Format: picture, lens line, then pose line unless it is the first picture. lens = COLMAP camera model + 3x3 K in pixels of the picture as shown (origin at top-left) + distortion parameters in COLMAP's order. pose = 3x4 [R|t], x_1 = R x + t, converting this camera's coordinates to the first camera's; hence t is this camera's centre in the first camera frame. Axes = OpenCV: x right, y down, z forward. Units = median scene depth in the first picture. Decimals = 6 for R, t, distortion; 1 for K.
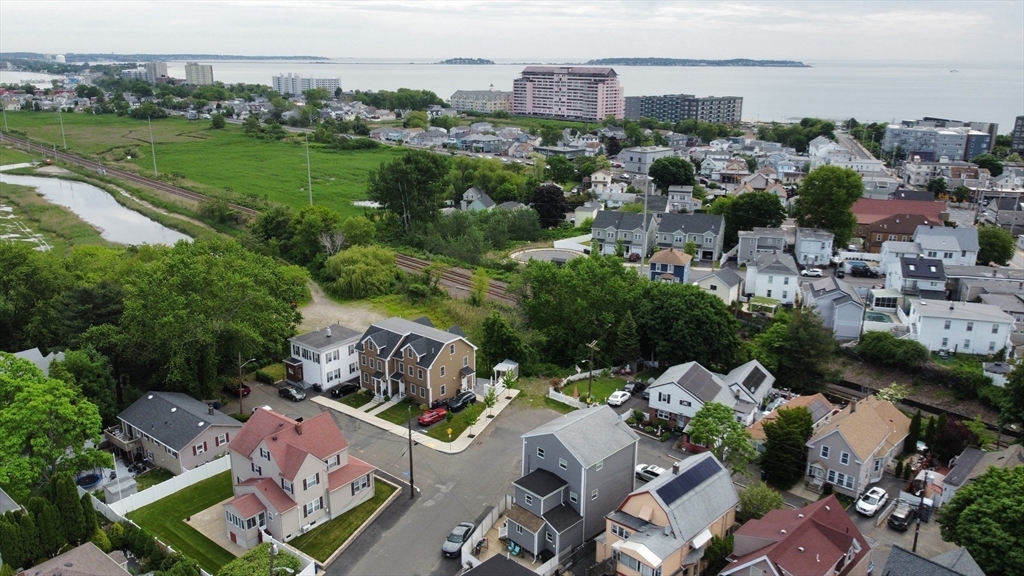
lens RADIAL K [[774.5, 0, 504.6], [0, 774.5, 285.8], [0, 0, 1]] dist [-0.002986, 0.003806]
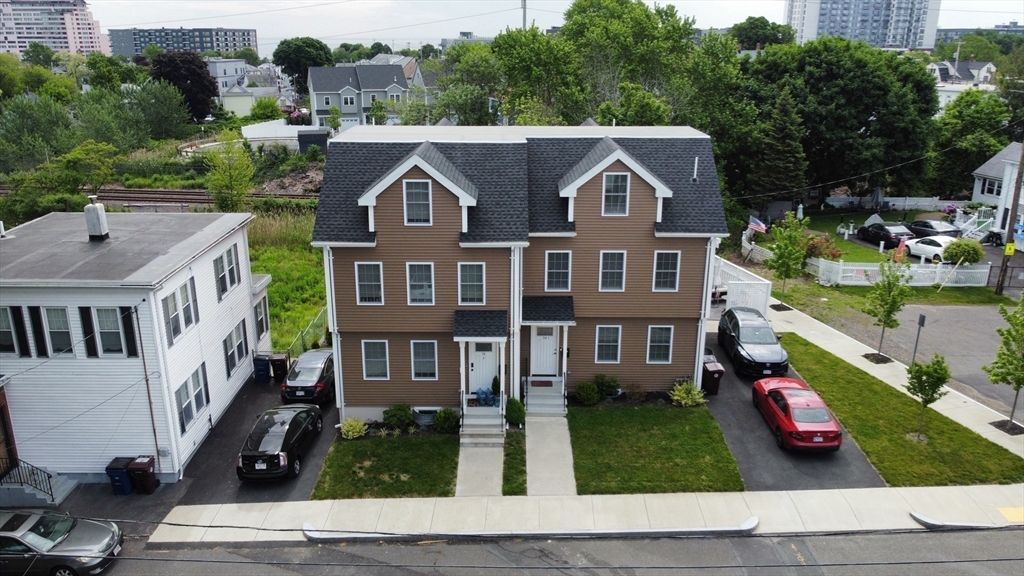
lens RADIAL K [[774.5, 0, 504.6], [0, 774.5, 285.8], [0, 0, 1]] dist [-0.002986, 0.003806]
pose [[0.776731, -0.192850, 0.599582, -0.275135], [0.178334, 0.980352, 0.084299, 0.081306], [-0.604058, 0.041448, 0.795862, 0.763531]]
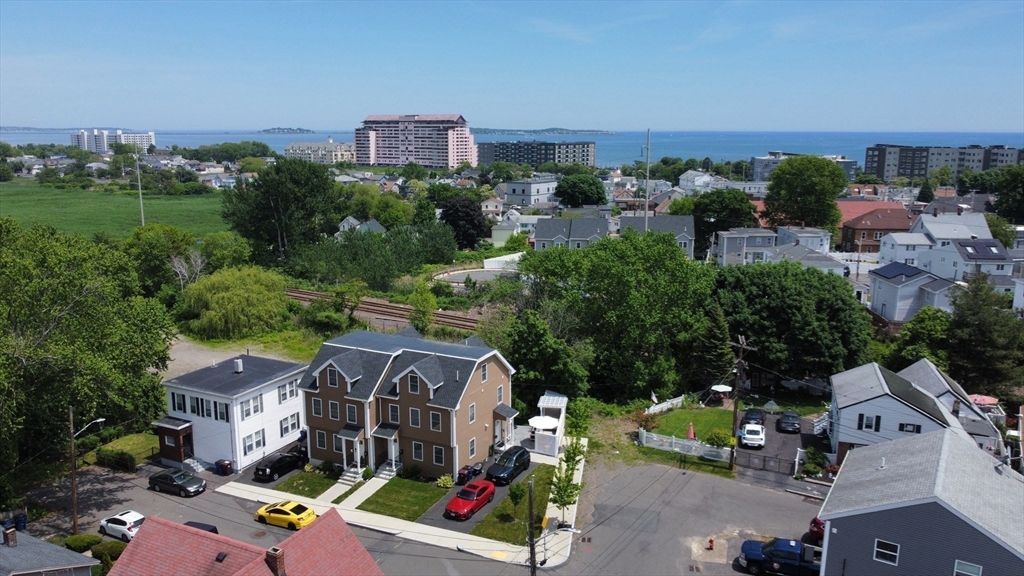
lens RADIAL K [[774.5, 0, 504.6], [0, 774.5, 285.8], [0, 0, 1]] dist [-0.002986, 0.003806]
pose [[0.974351, -0.046190, 0.220244, -0.162173], [0.065539, 0.994527, -0.081369, 0.061454], [-0.215280, 0.093717, 0.972045, 0.414556]]
